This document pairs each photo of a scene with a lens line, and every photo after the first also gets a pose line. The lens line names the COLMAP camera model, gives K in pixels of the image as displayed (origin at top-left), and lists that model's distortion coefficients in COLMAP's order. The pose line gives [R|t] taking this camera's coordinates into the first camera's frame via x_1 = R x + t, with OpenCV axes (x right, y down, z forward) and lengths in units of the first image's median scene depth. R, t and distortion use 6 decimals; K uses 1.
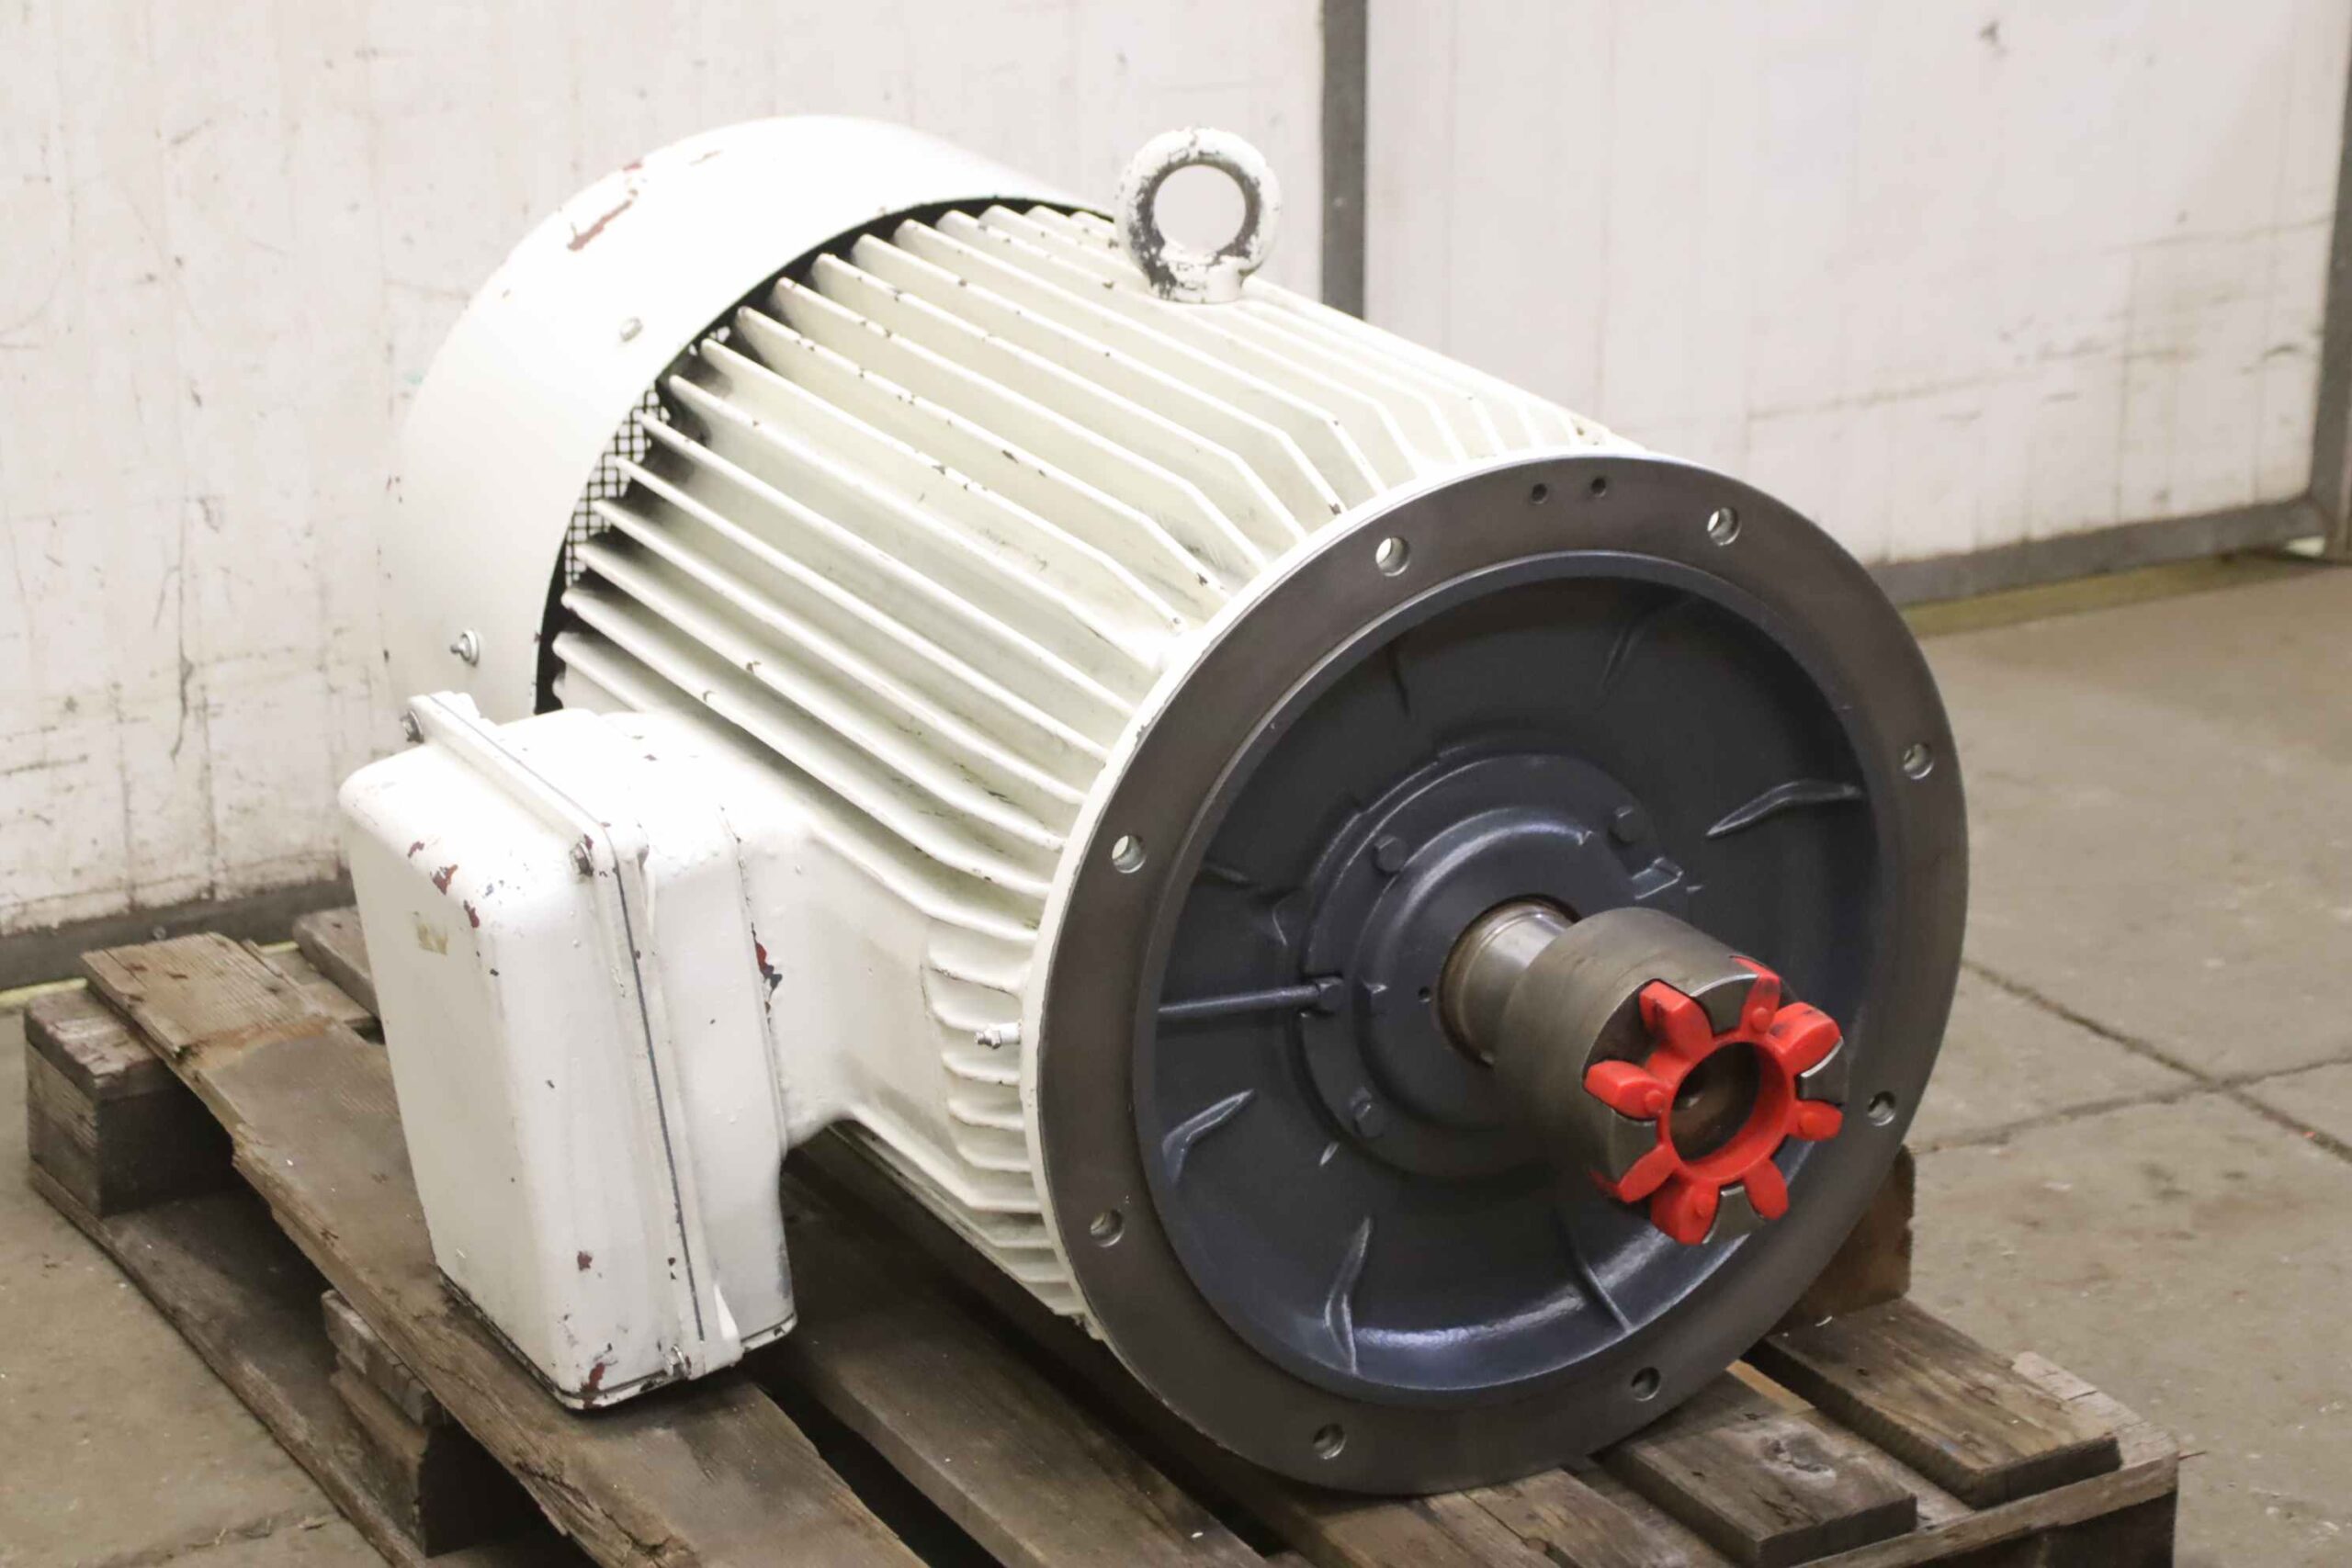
lens RADIAL K [[5087.2, 0, 1191.3], [0, 5087.2, 781.3], [0, 0, 1]] dist [0.320444, 0.000000]
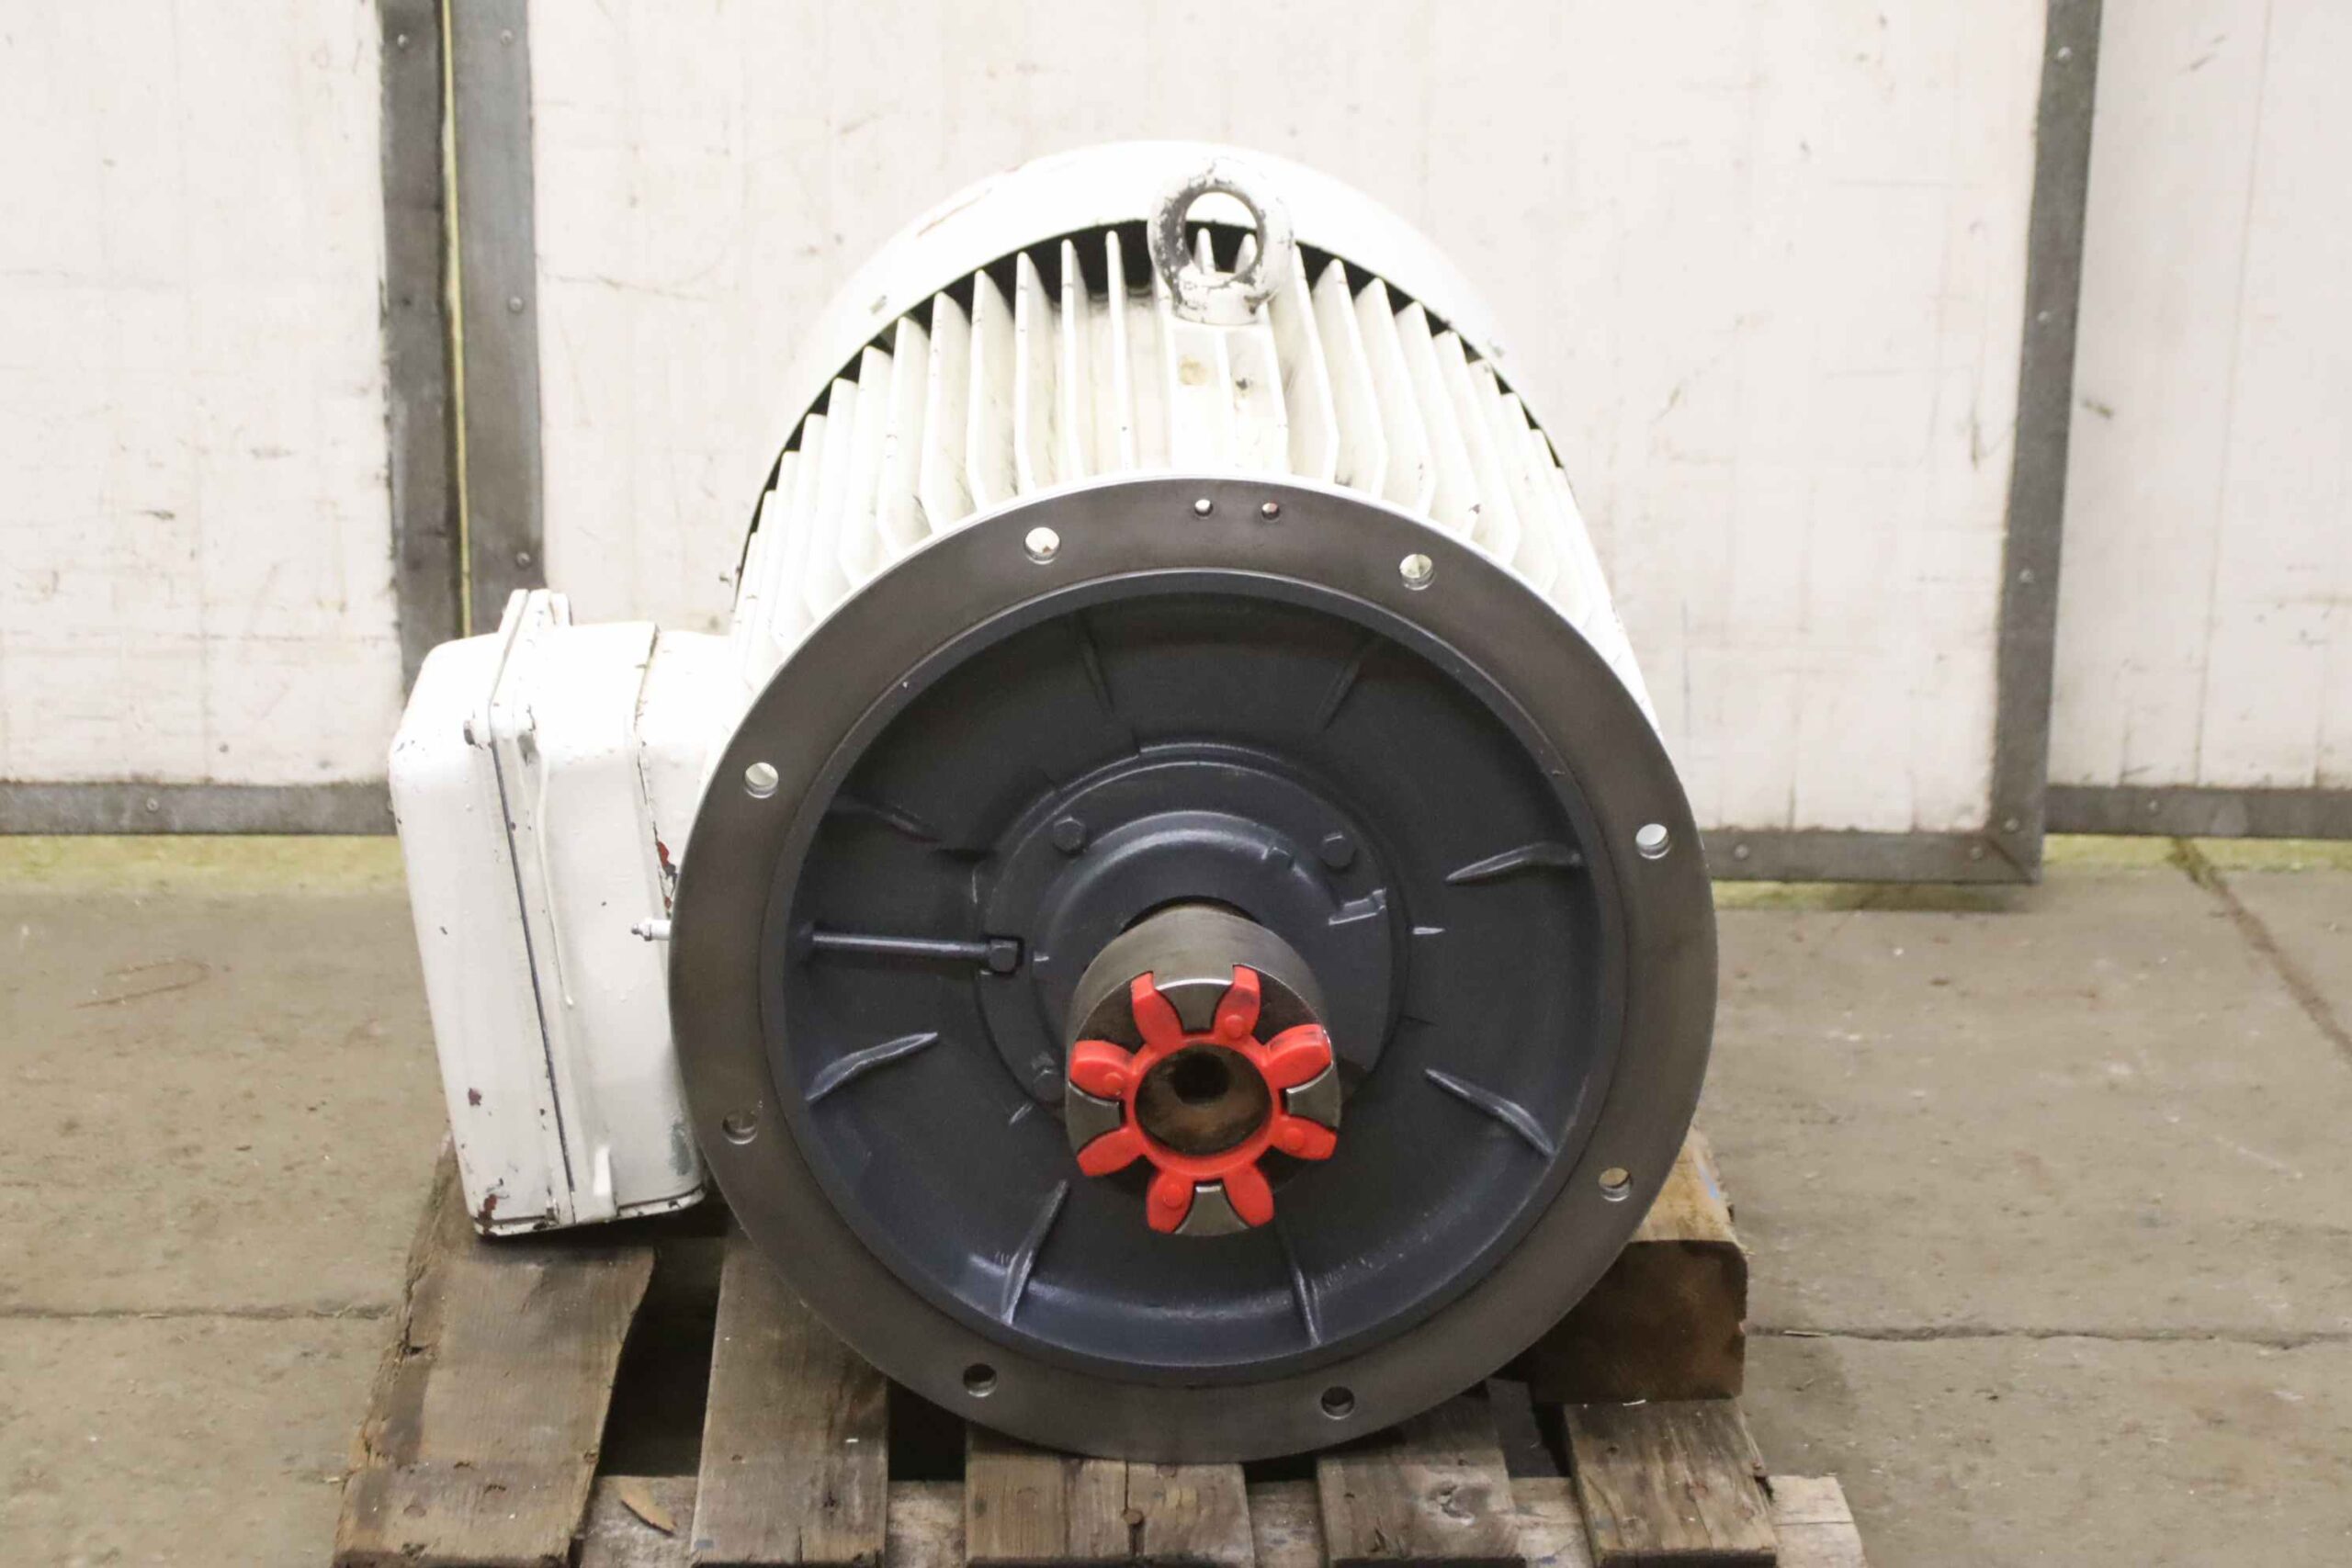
lens RADIAL K [[5234.8, 0, 1188.3], [0, 5234.8, 783.7], [0, 0, 1]] dist [0.353345, 0.000000]
pose [[0.887646, 0.150932, -0.435090, 0.512082], [-0.164363, 0.986376, 0.006849, -0.007072], [0.430196, 0.065433, 0.900361, 0.030608]]
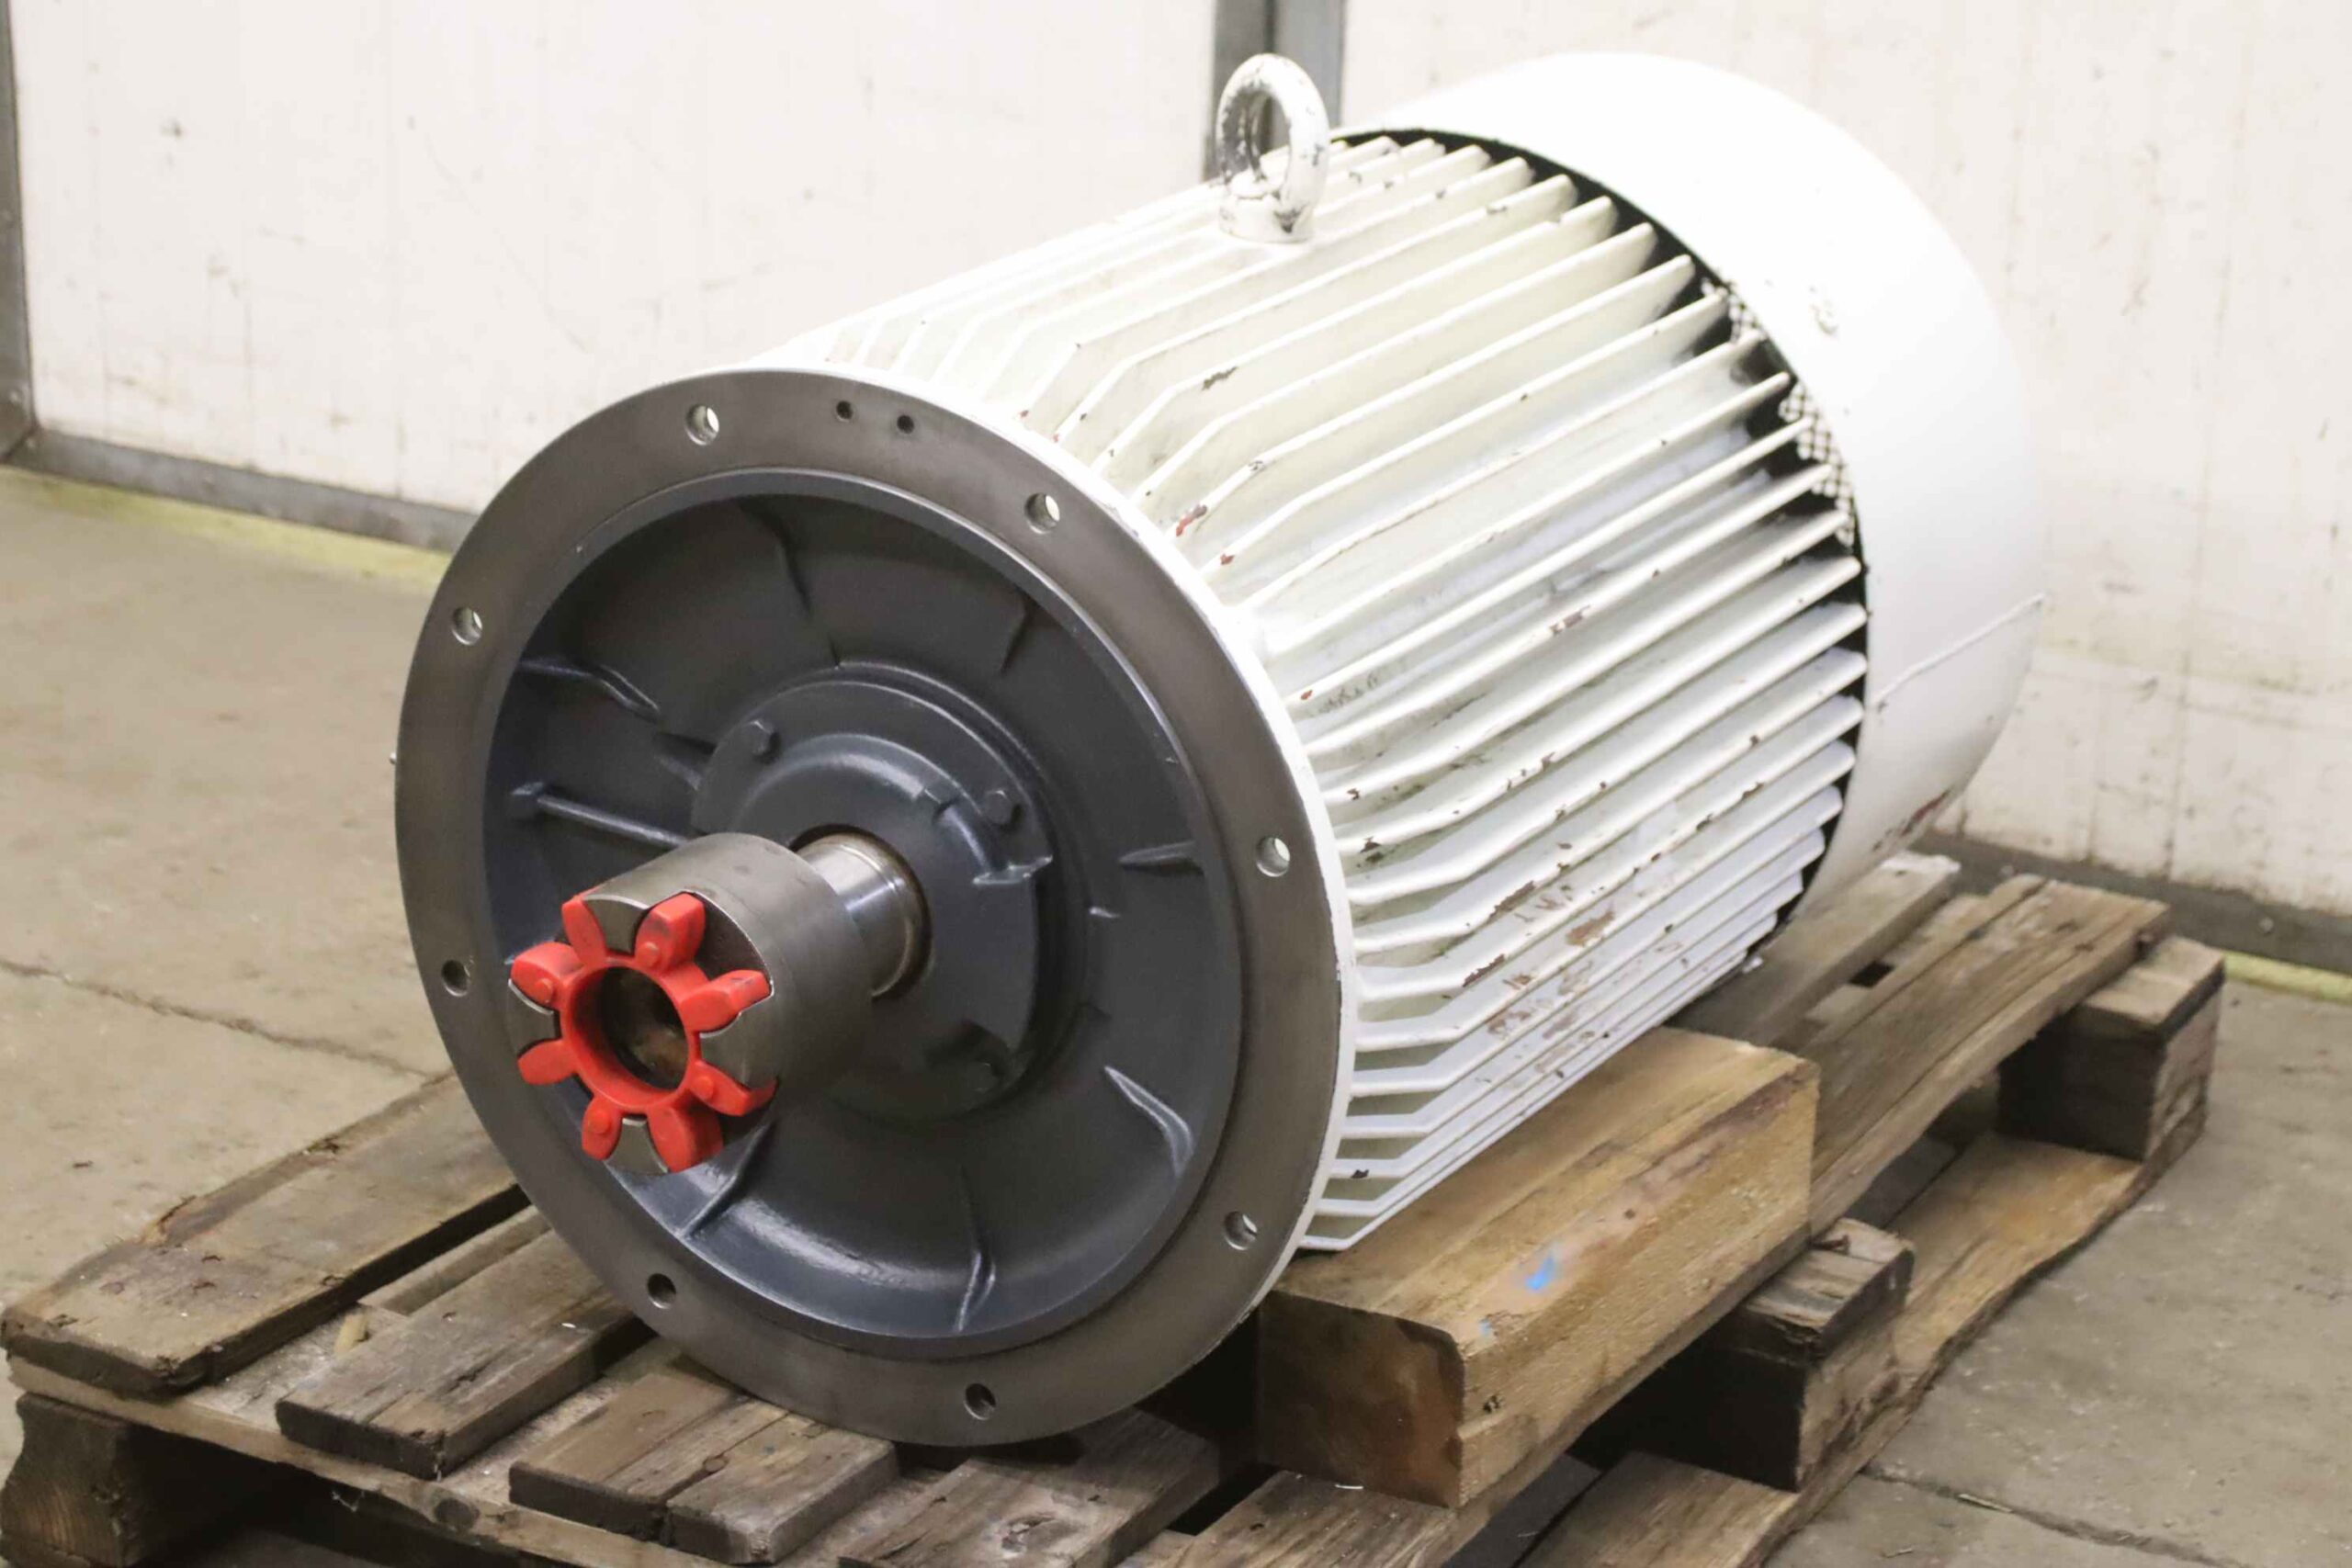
lens RADIAL K [[5326.5, 0, 1173.7], [0, 5326.5, 767.1], [0, 0, 1]] dist [0.353778, 0.000000]
pose [[0.514581, 0.288121, -0.807584, 0.889843], [-0.299651, 0.942895, 0.145462, -0.150412], [0.803377, 0.167142, 0.571532, 0.452431]]
